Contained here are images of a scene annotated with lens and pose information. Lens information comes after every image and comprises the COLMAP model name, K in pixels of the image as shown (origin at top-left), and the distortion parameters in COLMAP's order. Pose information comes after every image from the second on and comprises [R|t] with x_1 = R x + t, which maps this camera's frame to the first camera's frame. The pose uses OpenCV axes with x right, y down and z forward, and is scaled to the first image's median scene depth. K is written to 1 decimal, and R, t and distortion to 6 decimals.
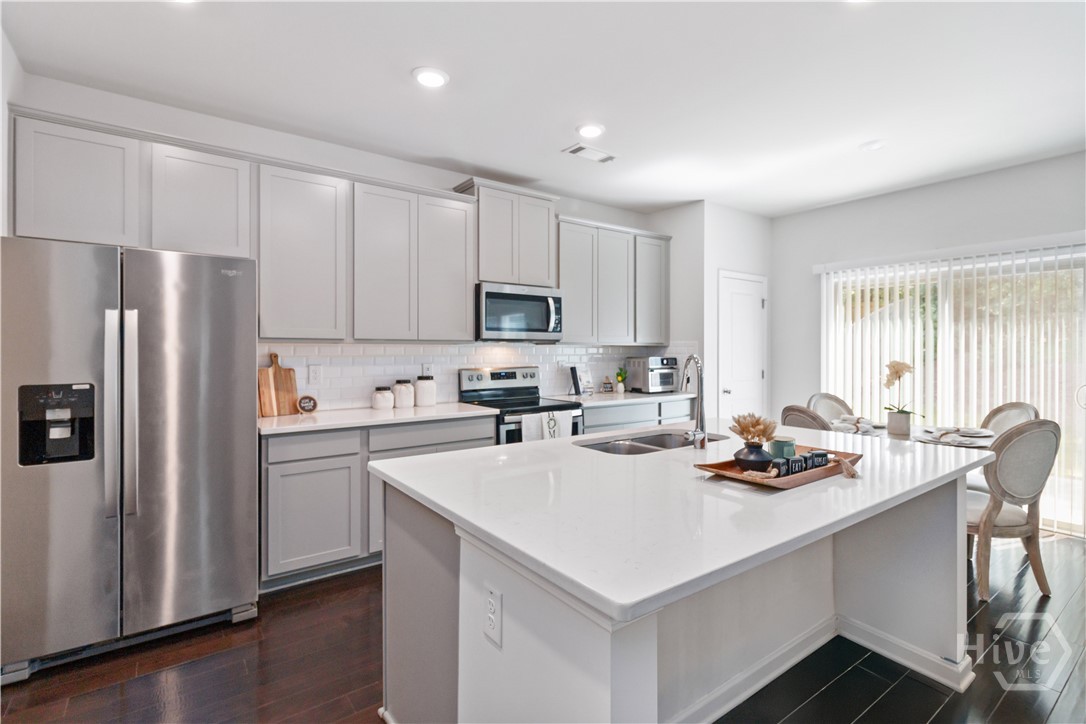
lens RADIAL K [[513.4, 0, 550.6], [0, 513.4, 345.8], [0, 0, 1]] dist [-0.002135, -0.000814]
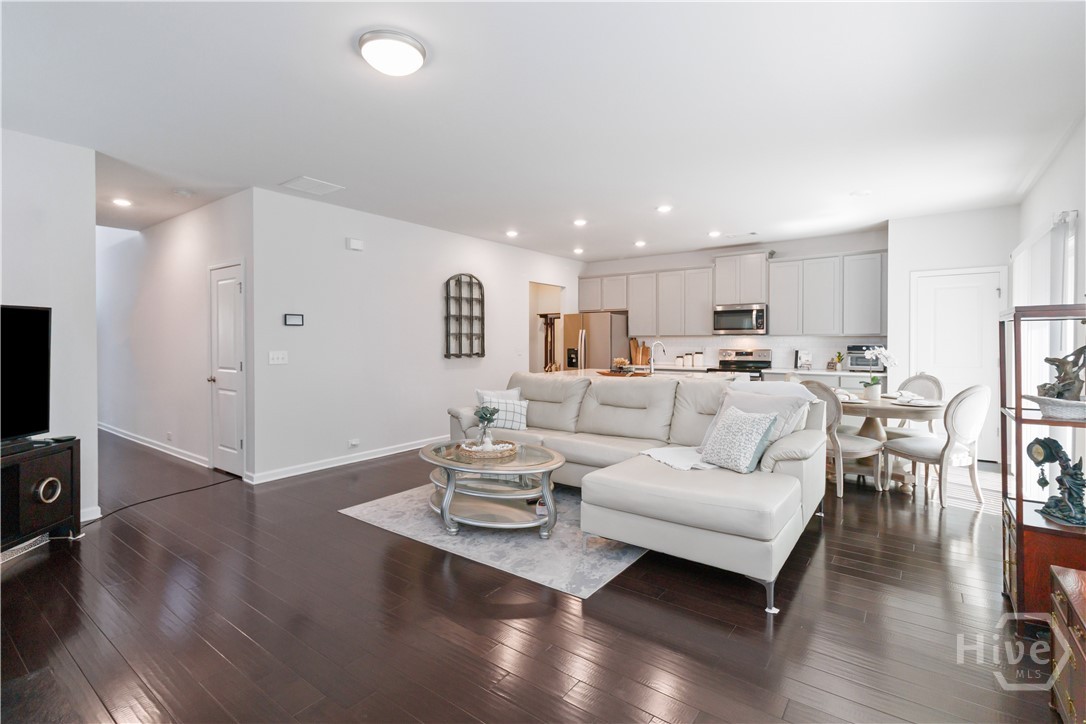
lens RADIAL K [[513.4, 0, 550.6], [0, 513.4, 345.8], [0, 0, 1]] dist [-0.002135, -0.000814]
pose [[0.289534, 0.005880, -0.957150, 1.649059], [0.009028, 0.999920, 0.008873, 0.007971], [0.957125, -0.011211, 0.289458, -0.212552]]
